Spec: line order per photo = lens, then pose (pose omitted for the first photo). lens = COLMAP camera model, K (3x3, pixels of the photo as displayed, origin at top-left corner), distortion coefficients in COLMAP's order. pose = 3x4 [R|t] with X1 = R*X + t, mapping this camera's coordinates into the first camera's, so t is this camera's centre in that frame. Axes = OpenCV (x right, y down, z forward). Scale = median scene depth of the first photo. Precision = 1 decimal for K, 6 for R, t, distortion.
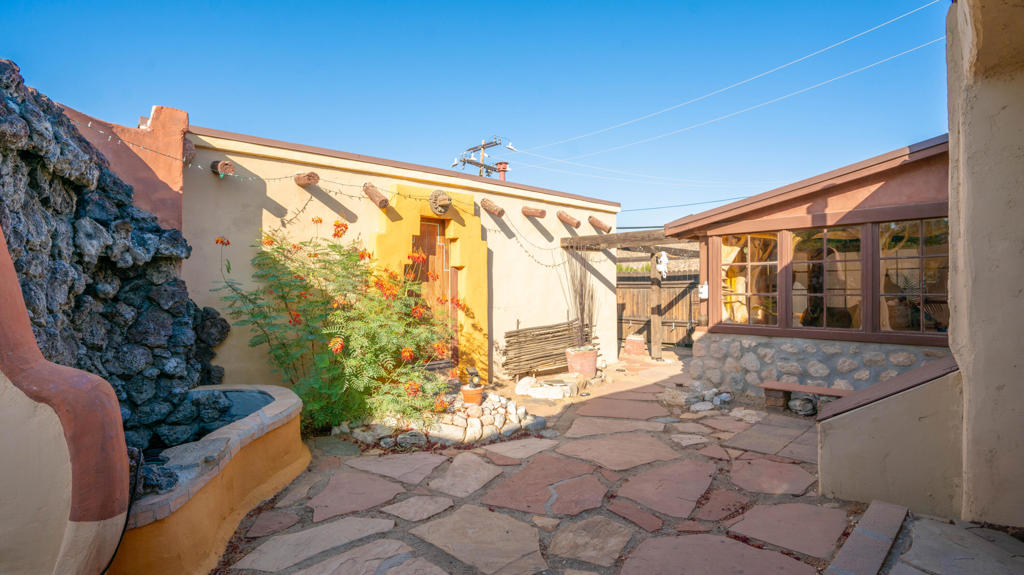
lens RADIAL K [[473.1, 0, 522.6], [0, 473.1, 286.8], [0, 0, 1]] dist [-0.042204, 0.012983]
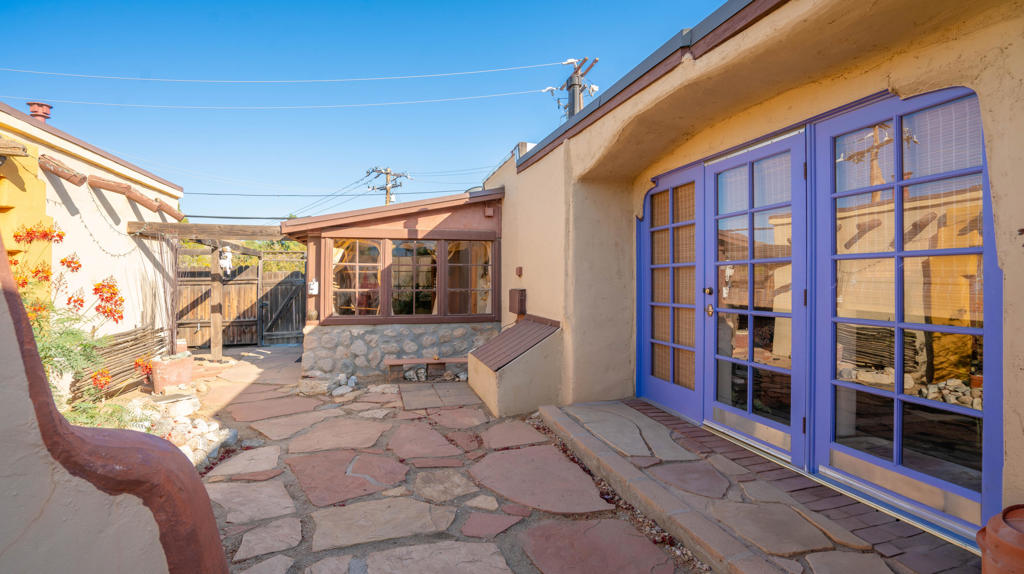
lens RADIAL K [[473.1, 0, 493.0], [0, 473.1, 273.5], [0, 0, 1]] dist [-0.042204, 0.012983]
pose [[0.507516, 0.025084, 0.861277, -0.499395], [-0.002244, 0.999611, -0.027791, 0.008314], [-0.861639, 0.012171, 0.507375, 0.142772]]
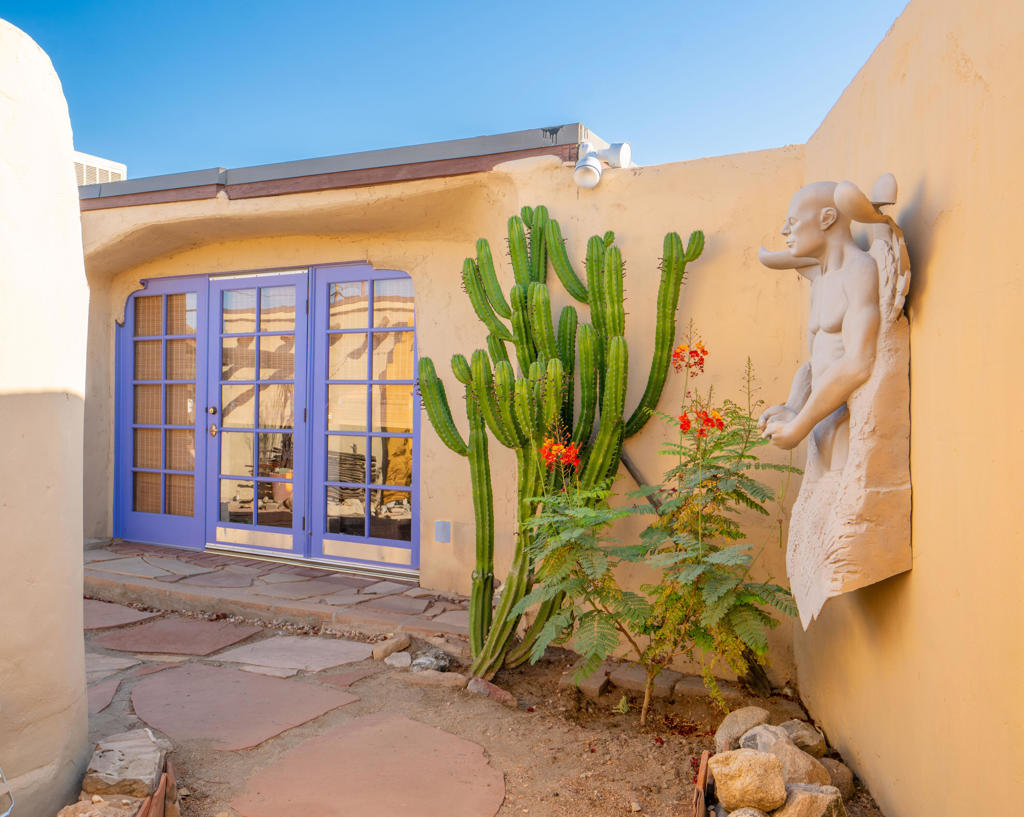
lens RADIAL K [[773.7, 0, 510.0], [0, 773.7, 406.9], [0, 0, 1]] dist [0.021022, 0.003527]
pose [[-0.383441, 0.000676, 0.923565, -1.201750], [-0.000372, 1.000000, -0.000887, 0.010930], [-0.923565, -0.000684, -0.383440, 0.319086]]
